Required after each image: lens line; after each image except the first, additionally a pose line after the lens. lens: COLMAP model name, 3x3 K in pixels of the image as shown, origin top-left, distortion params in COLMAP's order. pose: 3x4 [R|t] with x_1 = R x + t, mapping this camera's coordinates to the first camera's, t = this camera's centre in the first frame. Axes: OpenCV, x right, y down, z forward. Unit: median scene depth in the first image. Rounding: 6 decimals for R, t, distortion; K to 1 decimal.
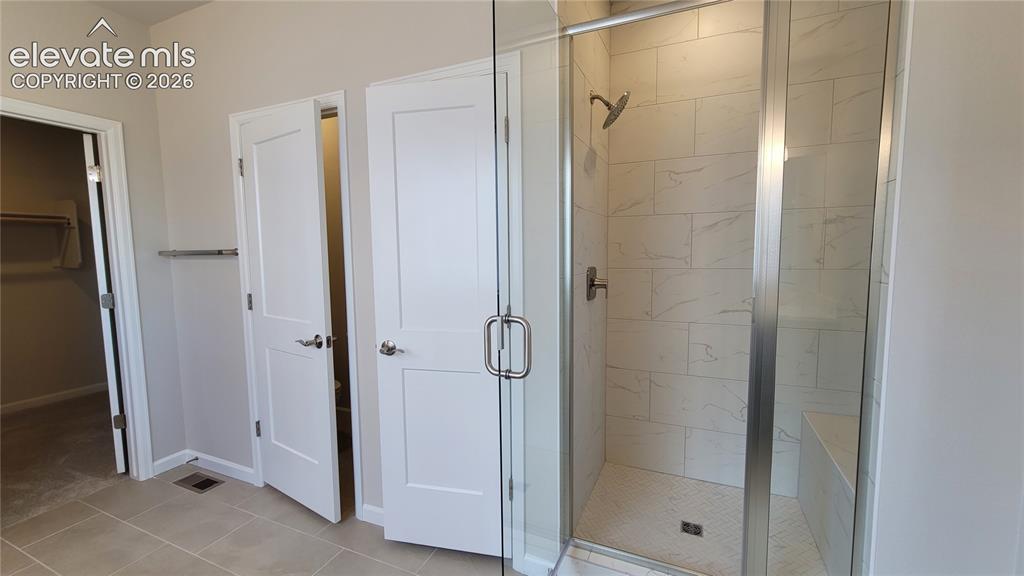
lens RADIAL K [[416.3, 0, 516.8], [0, 416.3, 287.1], [0, 0, 1]] dist [-0.000464, -0.000551]
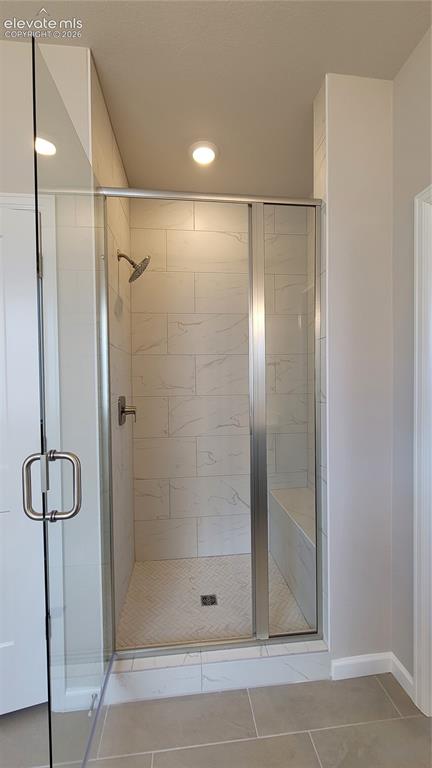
lens RADIAL K [[312.2, 0, 215.1], [0, 312.2, 386.3], [0, 0, 1]] dist [-0.000464, -0.000551]
pose [[0.867566, -0.009821, 0.497225, -0.030160], [0.046317, 0.997055, -0.061122, -0.011545], [-0.495161, 0.076057, 0.865466, 0.113749]]
